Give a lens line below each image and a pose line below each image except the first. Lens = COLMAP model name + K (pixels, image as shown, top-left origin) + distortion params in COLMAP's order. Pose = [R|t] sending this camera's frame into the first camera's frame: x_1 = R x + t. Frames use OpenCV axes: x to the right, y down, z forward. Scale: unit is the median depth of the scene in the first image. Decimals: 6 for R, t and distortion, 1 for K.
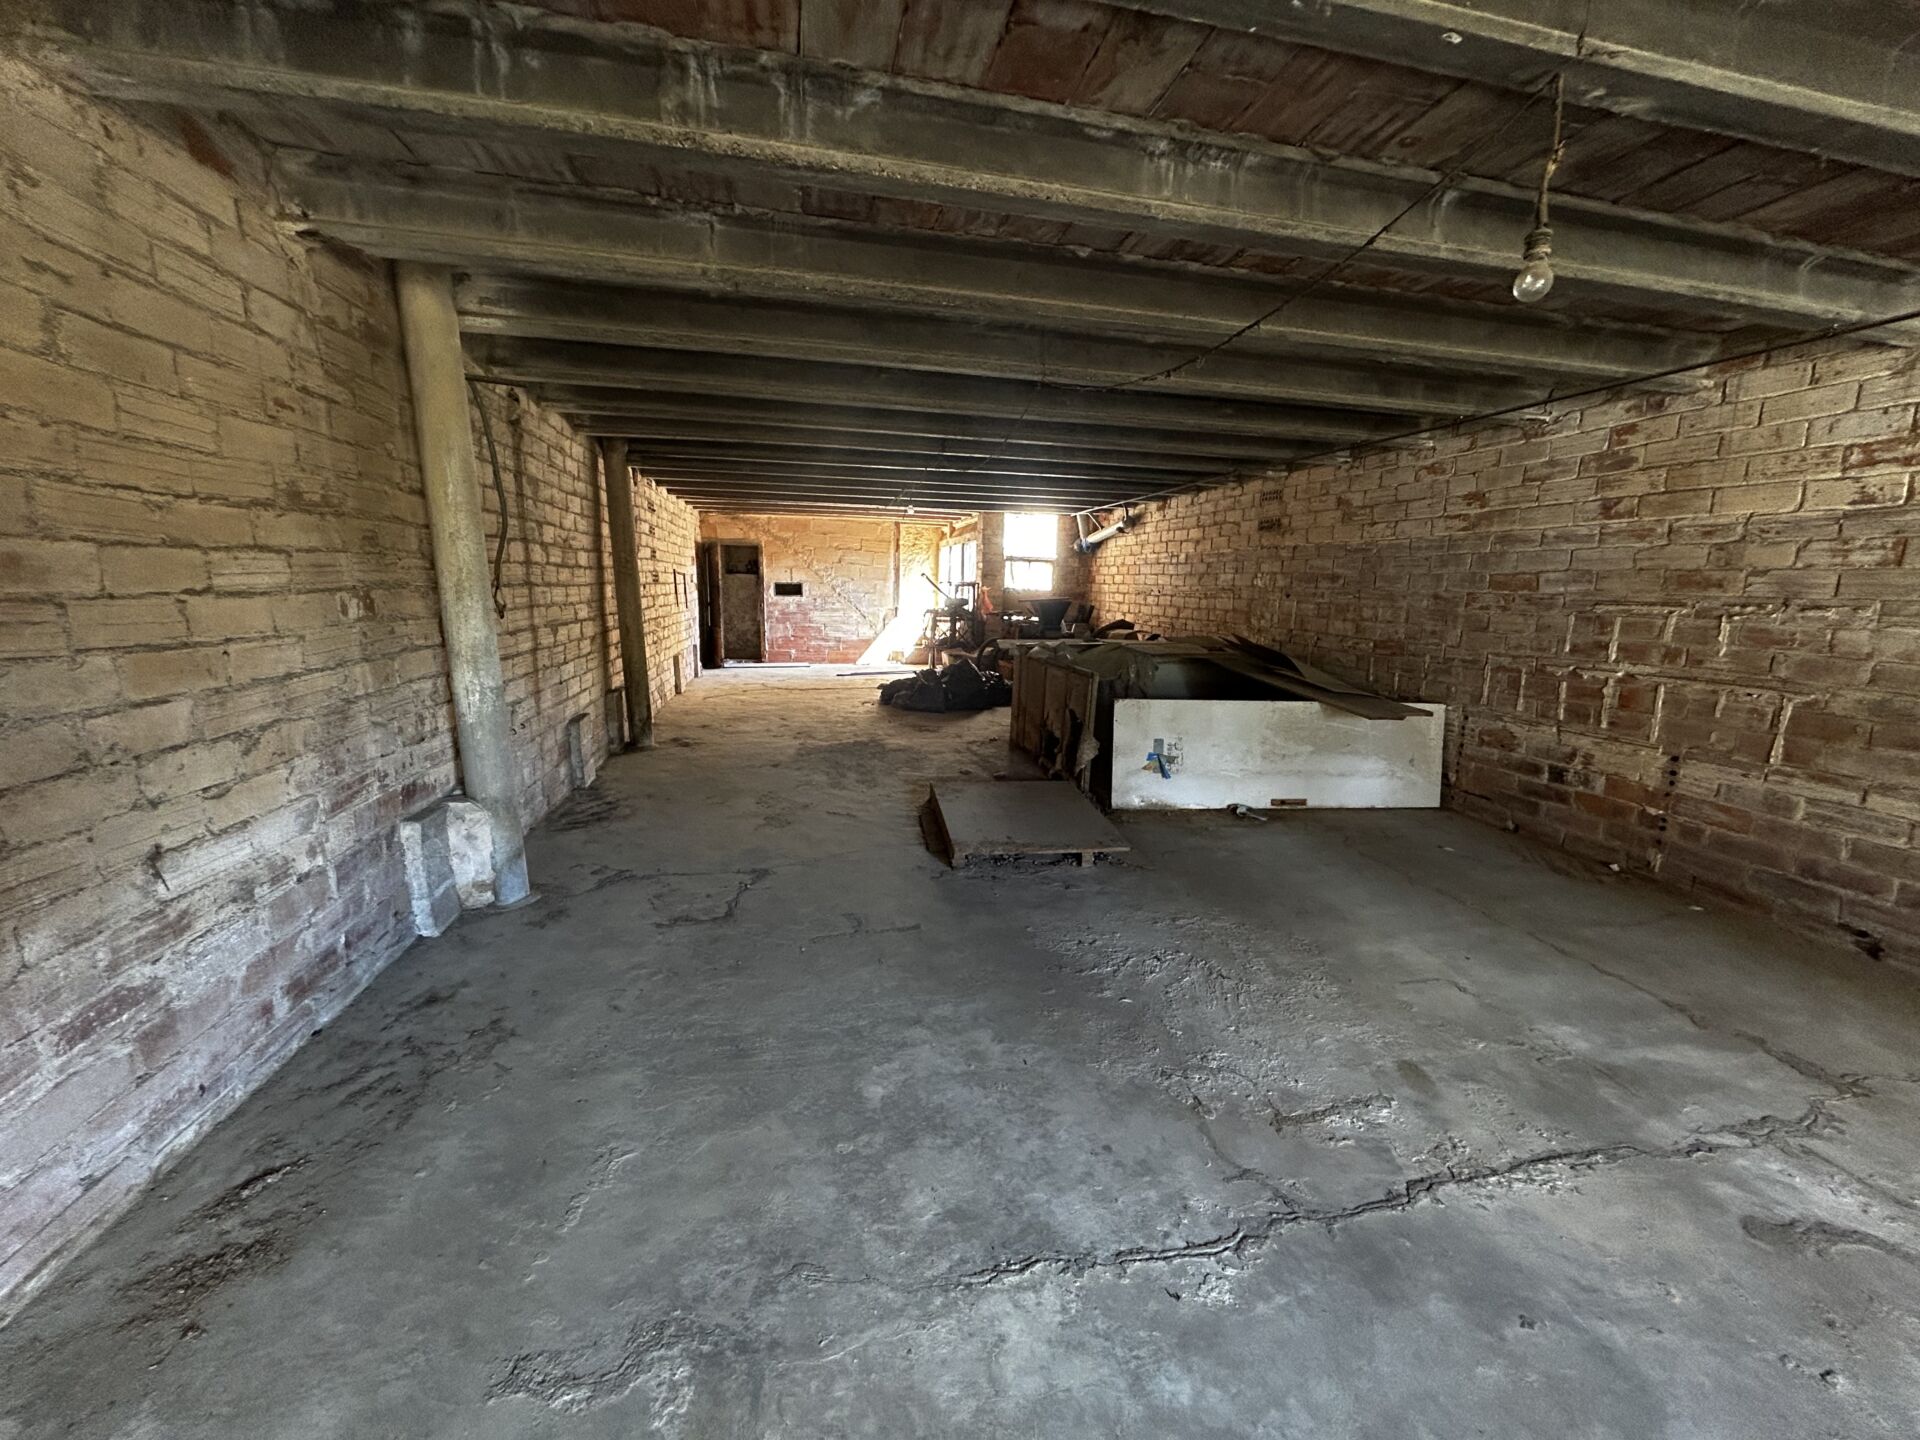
lens RADIAL K [[777.5, 0, 958.9], [0, 777.5, 716.6], [0, 0, 1]] dist [-0.000714, 0.001029]
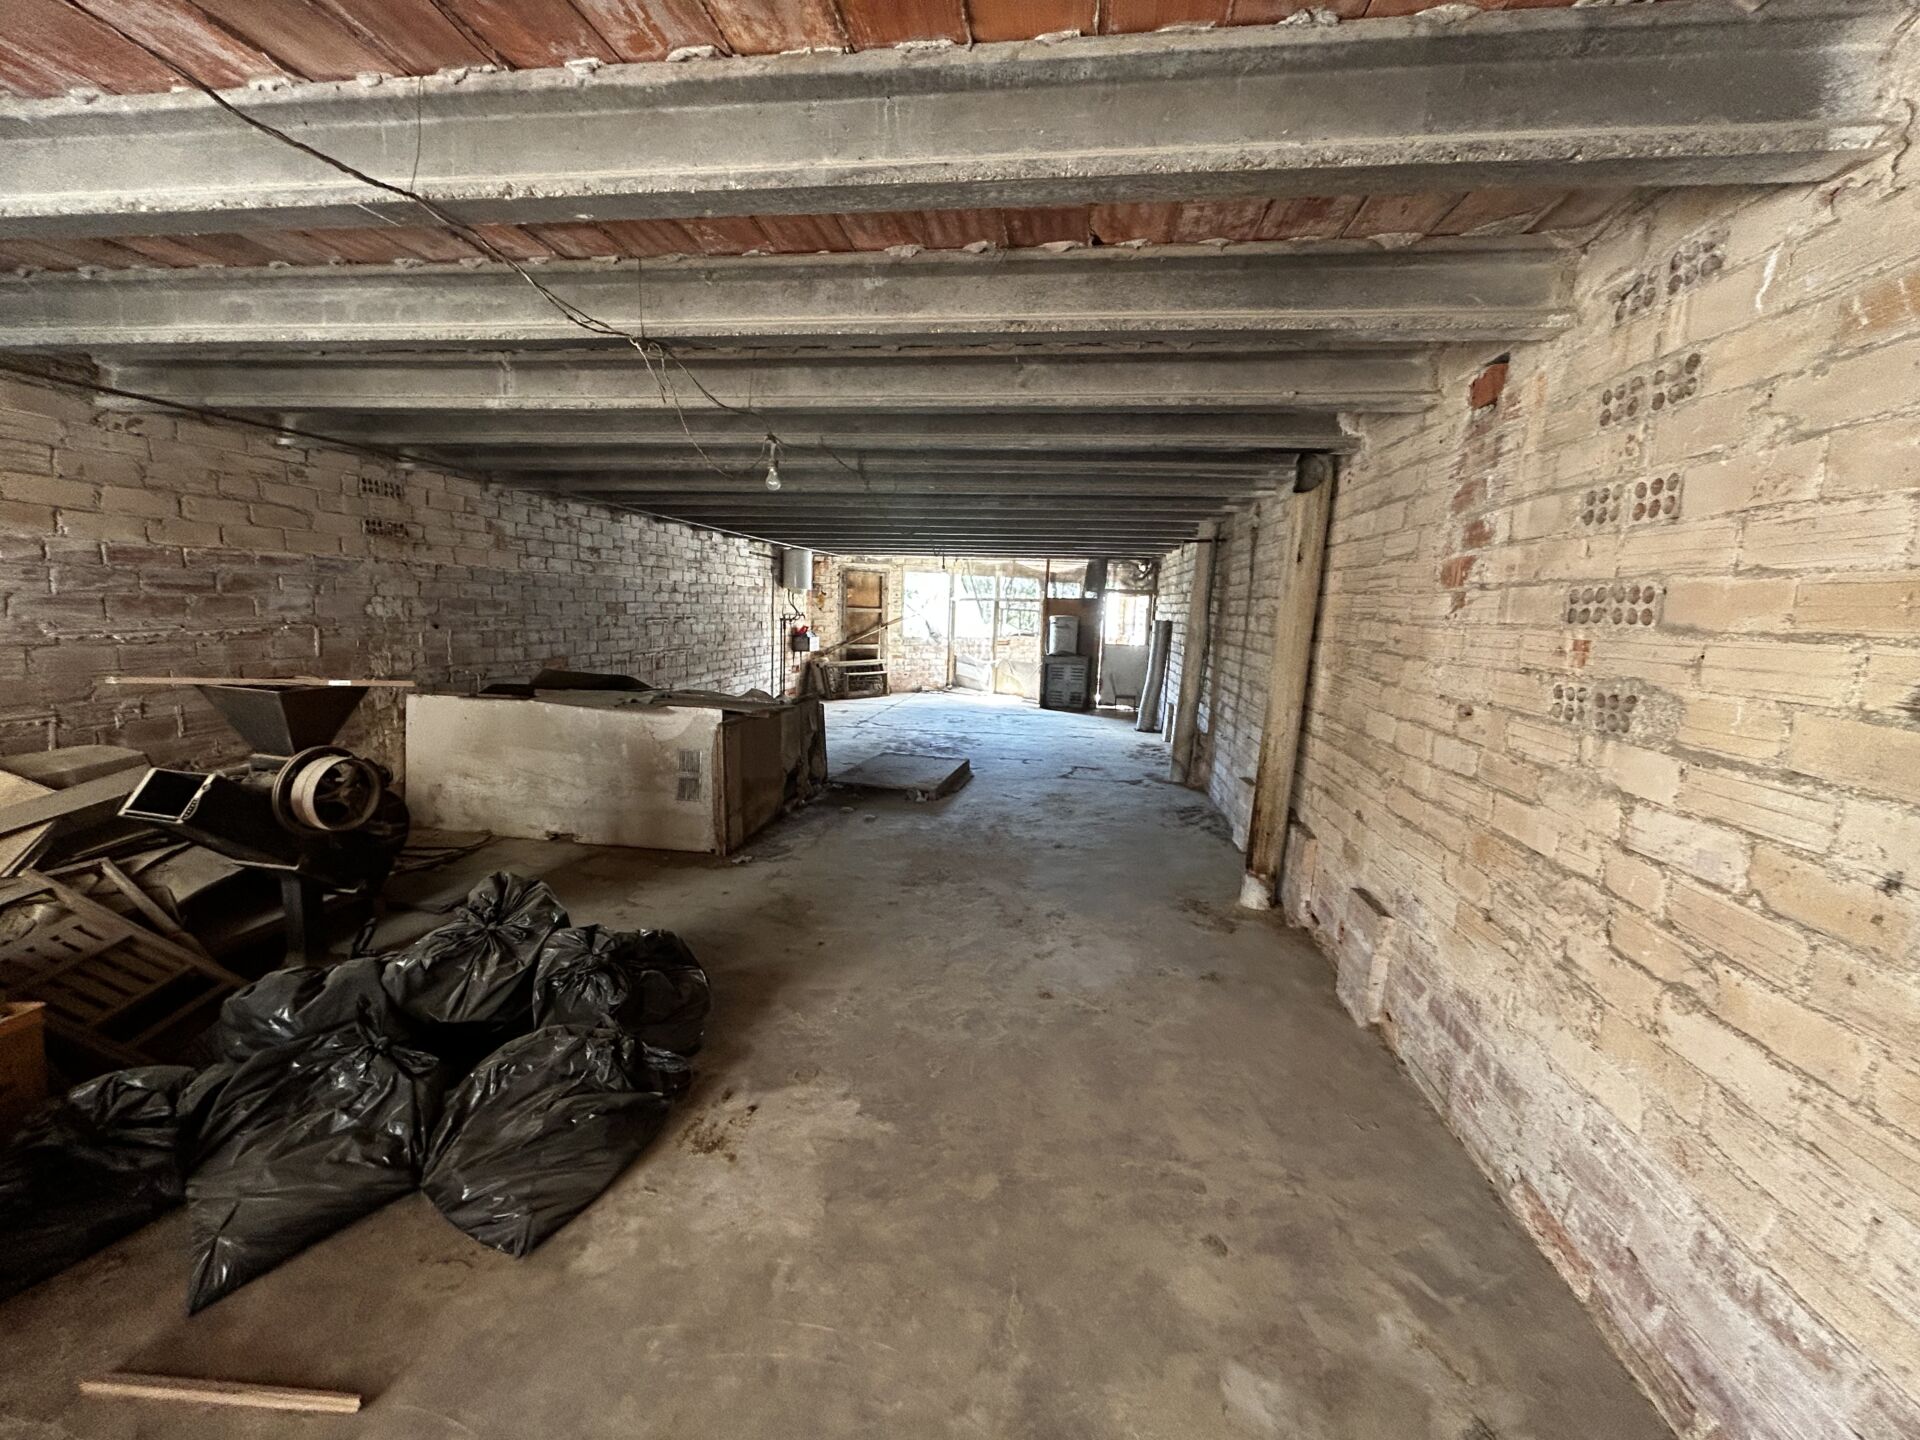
lens RADIAL K [[777.5, 0, 958.9], [0, 777.5, 716.6], [0, 0, 1]] dist [-0.000714, 0.001029]
pose [[-0.937545, -0.095707, 0.334439, -0.558047], [0.011659, 0.952222, 0.305184, -0.474590], [-0.347669, 0.290023, -0.891635, 2.418682]]
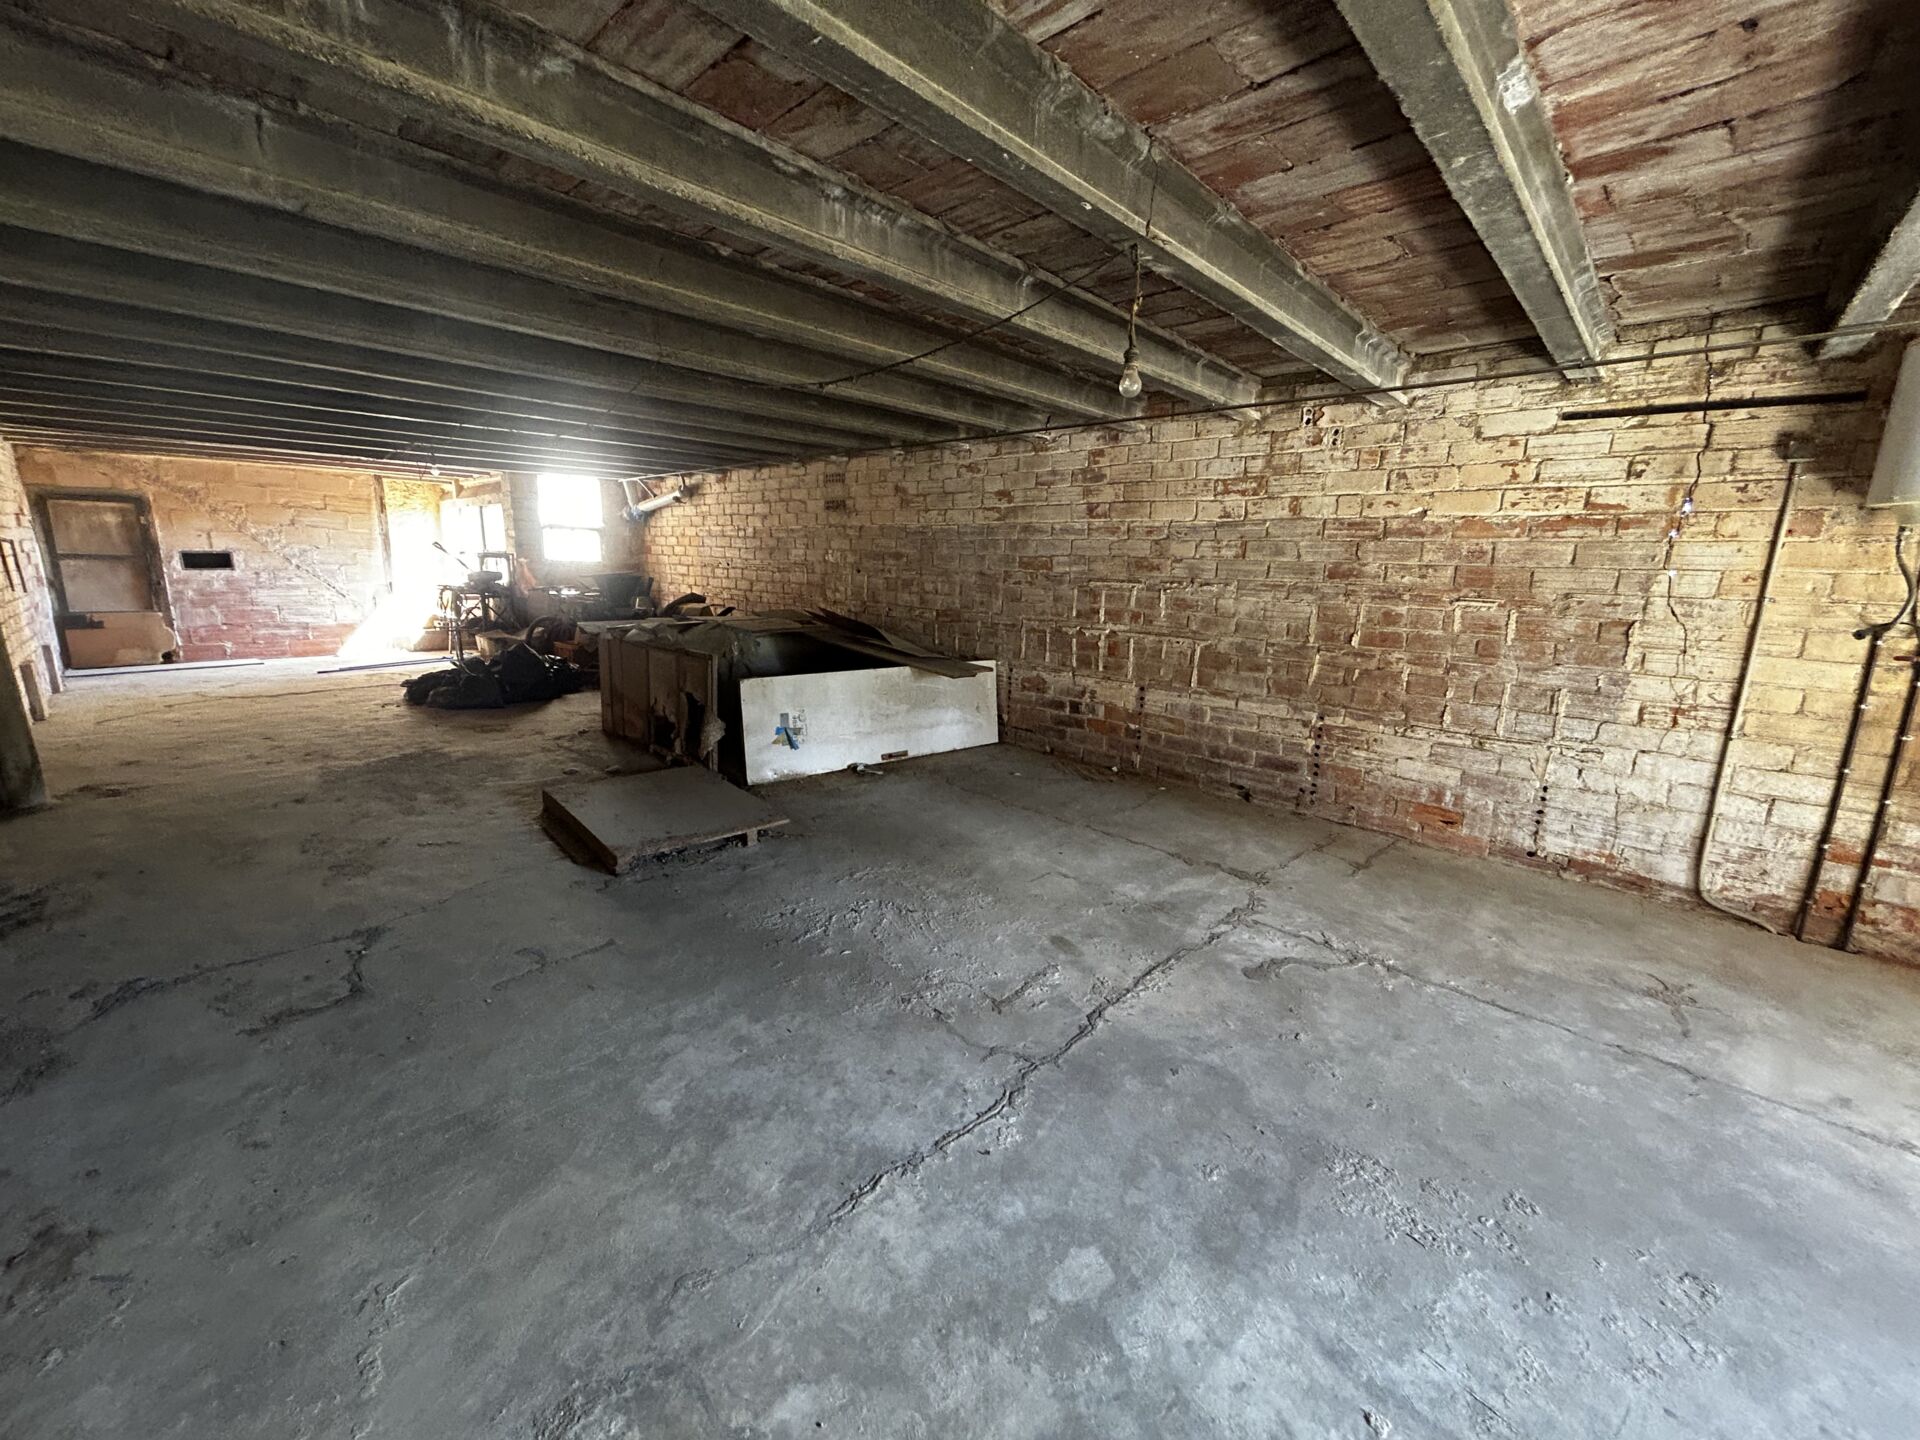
lens RADIAL K [[777.5, 0, 958.9], [0, 777.5, 716.6], [0, 0, 1]] dist [-0.000714, 0.001029]
pose [[0.829896, -0.113492, 0.546253, -0.139004], [0.087391, 0.993449, 0.073634, -0.026876], [-0.551031, -0.013371, 0.834378, -0.016202]]
